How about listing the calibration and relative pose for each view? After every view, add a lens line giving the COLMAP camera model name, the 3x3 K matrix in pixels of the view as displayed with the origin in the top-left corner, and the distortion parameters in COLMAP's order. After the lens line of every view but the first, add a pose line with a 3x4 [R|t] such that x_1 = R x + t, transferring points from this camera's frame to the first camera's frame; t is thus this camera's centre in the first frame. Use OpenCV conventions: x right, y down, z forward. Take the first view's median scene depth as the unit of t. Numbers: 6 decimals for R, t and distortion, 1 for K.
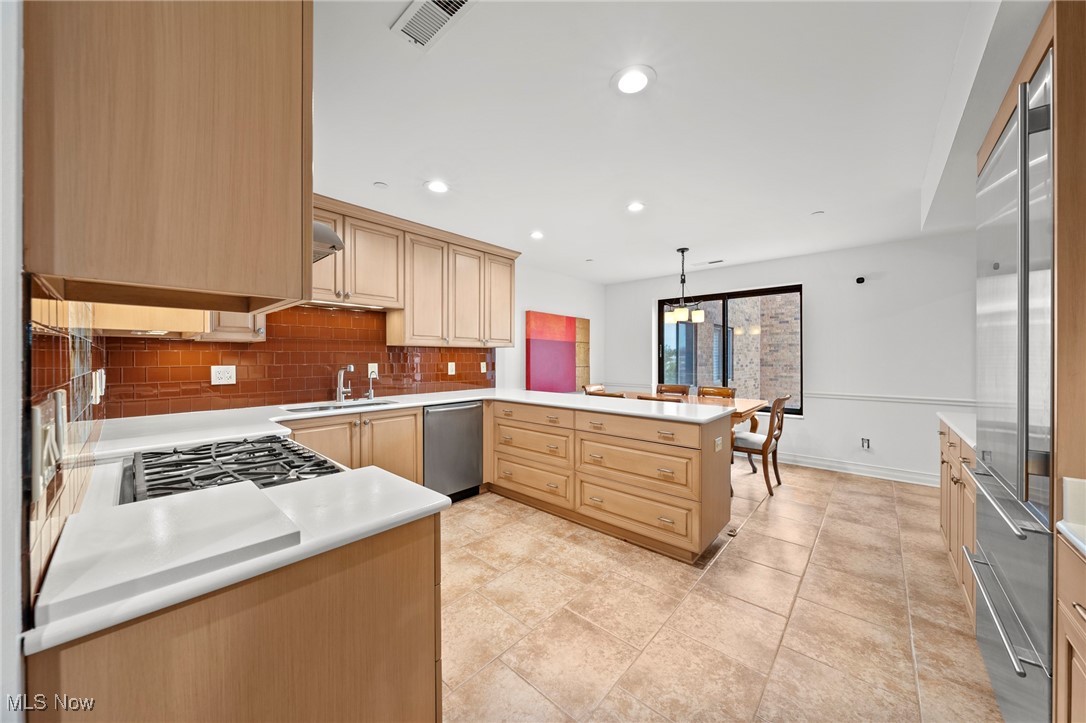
lens RADIAL K [[374.7, 0, 544.3], [0, 374.7, 358.9], [0, 0, 1]] dist [-0.006954, -0.000054]
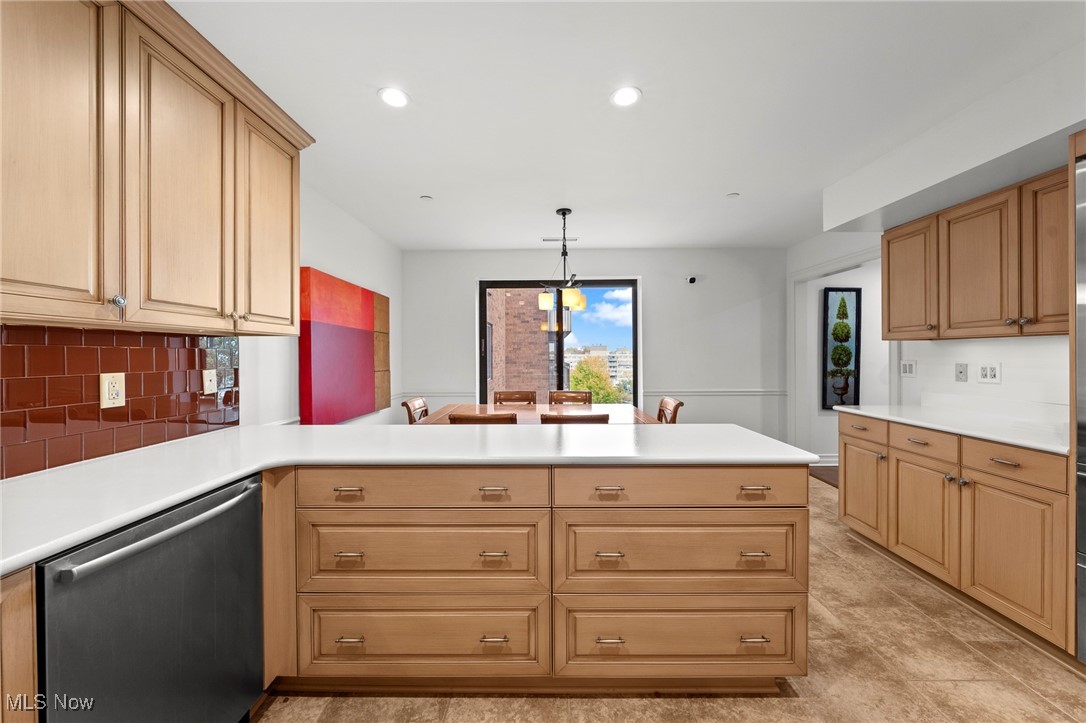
lens RADIAL K [[392.0, 0, 542.5], [0, 392.0, 356.4], [0, 0, 1]] dist [-0.004404, 0.000181]
pose [[0.751442, -0.006655, 0.659766, -0.219941], [0.007416, 0.999971, 0.001640, -0.004801], [-0.659758, 0.003661, 0.751470, 0.538663]]
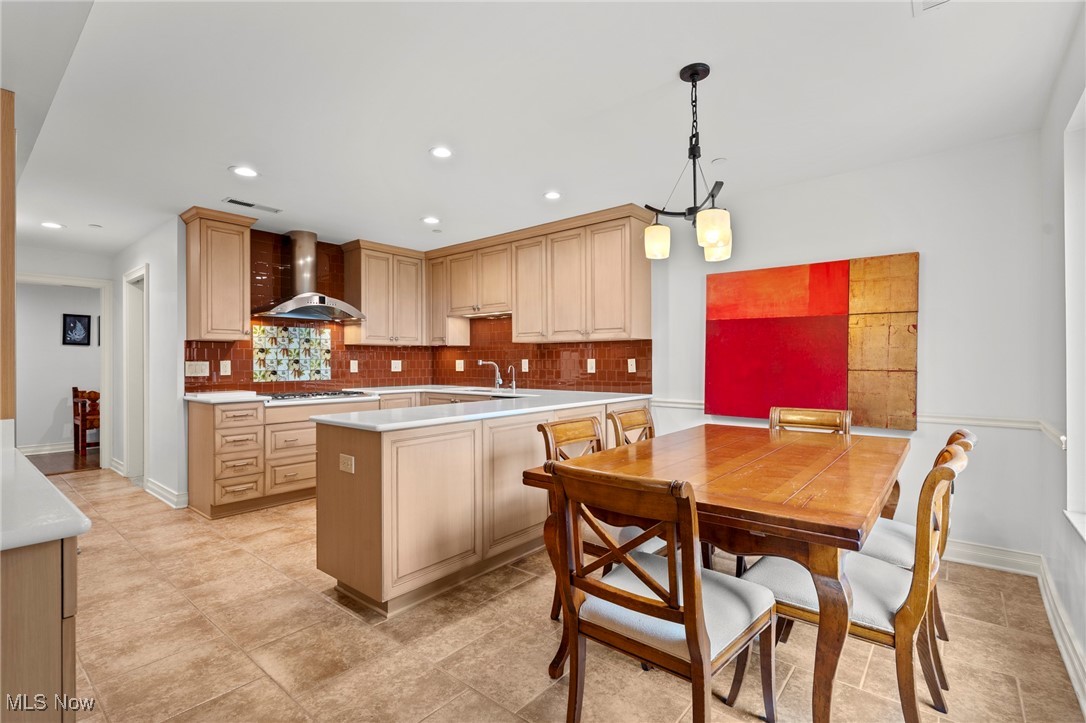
lens RADIAL K [[498.6, 0, 543.0], [0, 498.6, 361.5], [0, 0, 1]] dist [0.000856, 0.000076]
pose [[0.035871, -0.000862, -0.999356, 1.089918], [-0.001841, 0.999998, -0.000929, 0.019618], [0.999355, 0.001873, 0.035870, 1.002691]]
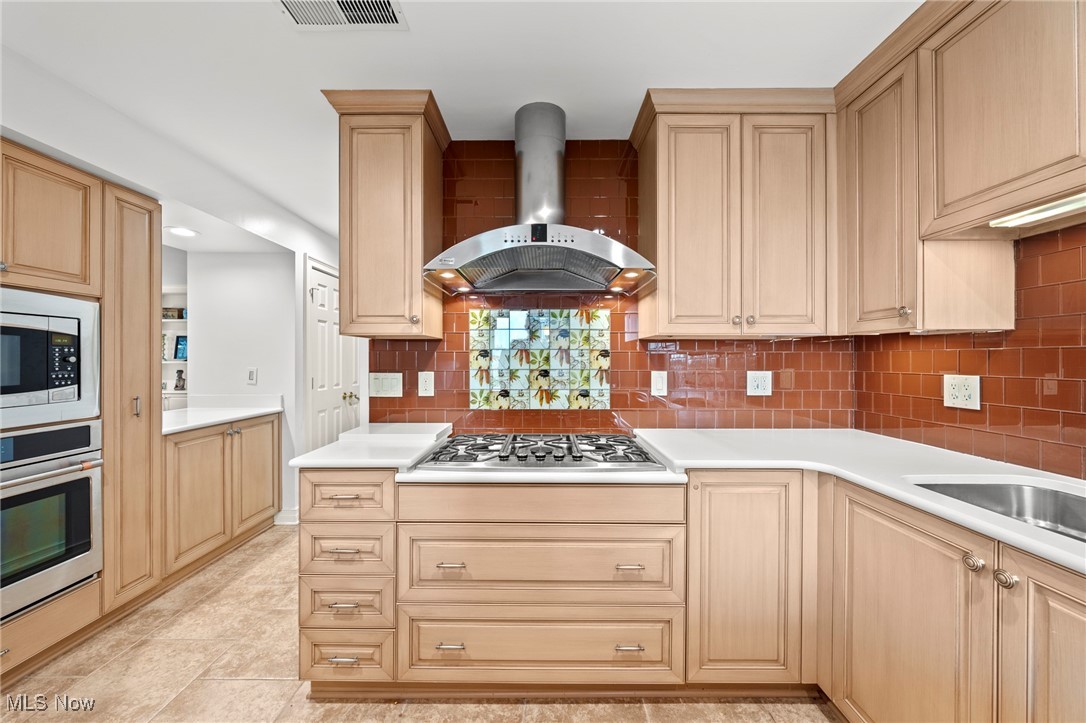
lens RADIAL K [[391.3, 0, 543.3], [0, 391.3, 358.7], [0, 0, 1]] dist [-0.003862, 0.000040]
pose [[-0.745658, 0.000308, -0.666329, 0.003529], [-0.002583, 0.999991, 0.003354, -0.005270], [0.666324, 0.004222, -0.745650, 0.787593]]
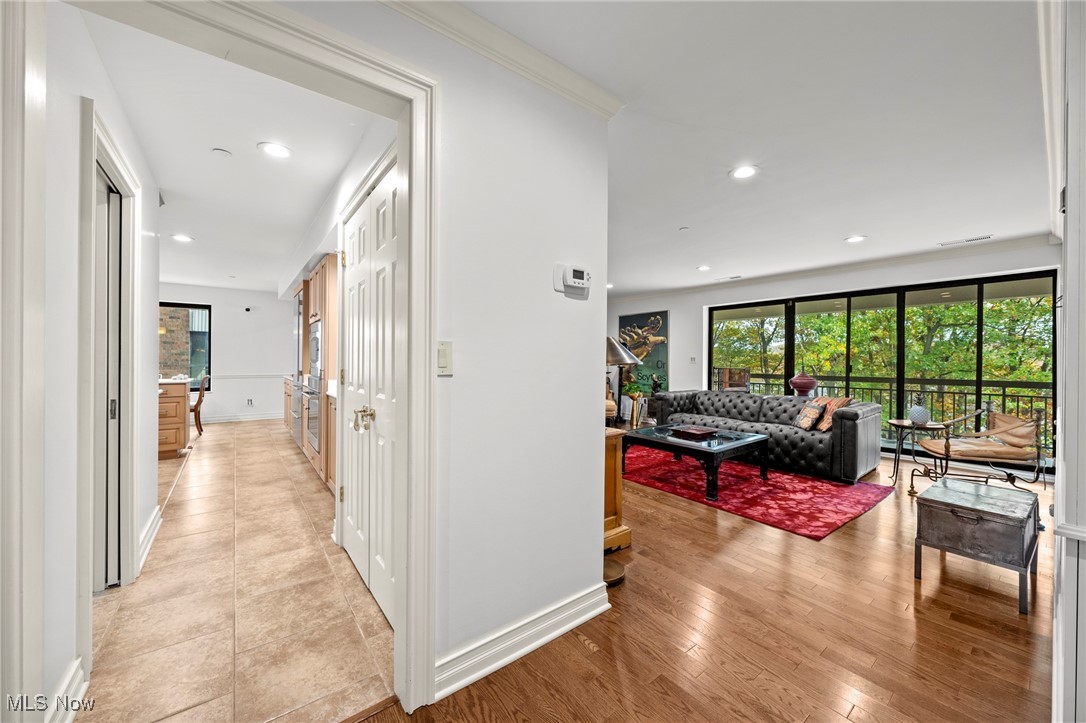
lens RADIAL K [[402.8, 0, 546.2], [0, 402.8, 358.0], [0, 0, 1]] dist [-0.001419, 0.000046]
pose [[0.180508, 0.003222, 0.983568, -0.908069], [-0.000171, 0.999995, -0.003244, 0.028526], [-0.983574, 0.000417, 0.180507, -0.865658]]
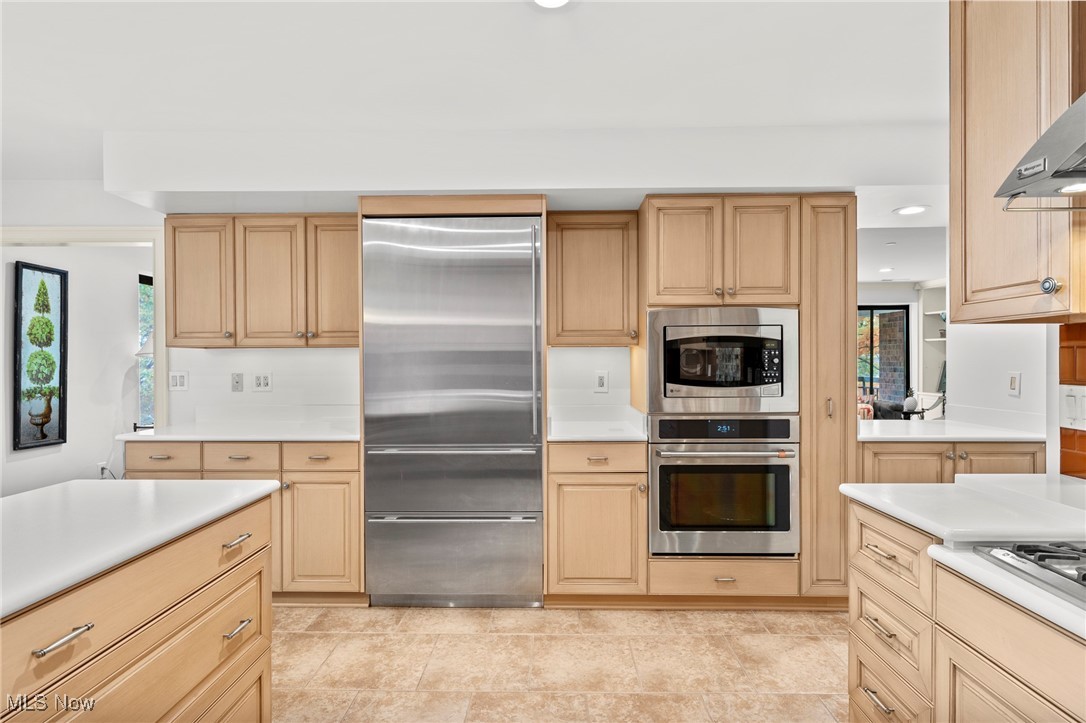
lens RADIAL K [[539.6, 0, 544.1], [0, 539.6, 364.4], [0, 0, 1]] dist [-0.000450, 0.000051]
pose [[-0.653683, -0.002447, 0.756765, -0.264882], [0.007686, 0.999922, 0.009873, -0.006382], [-0.756730, 0.012270, -0.653613, 0.801412]]
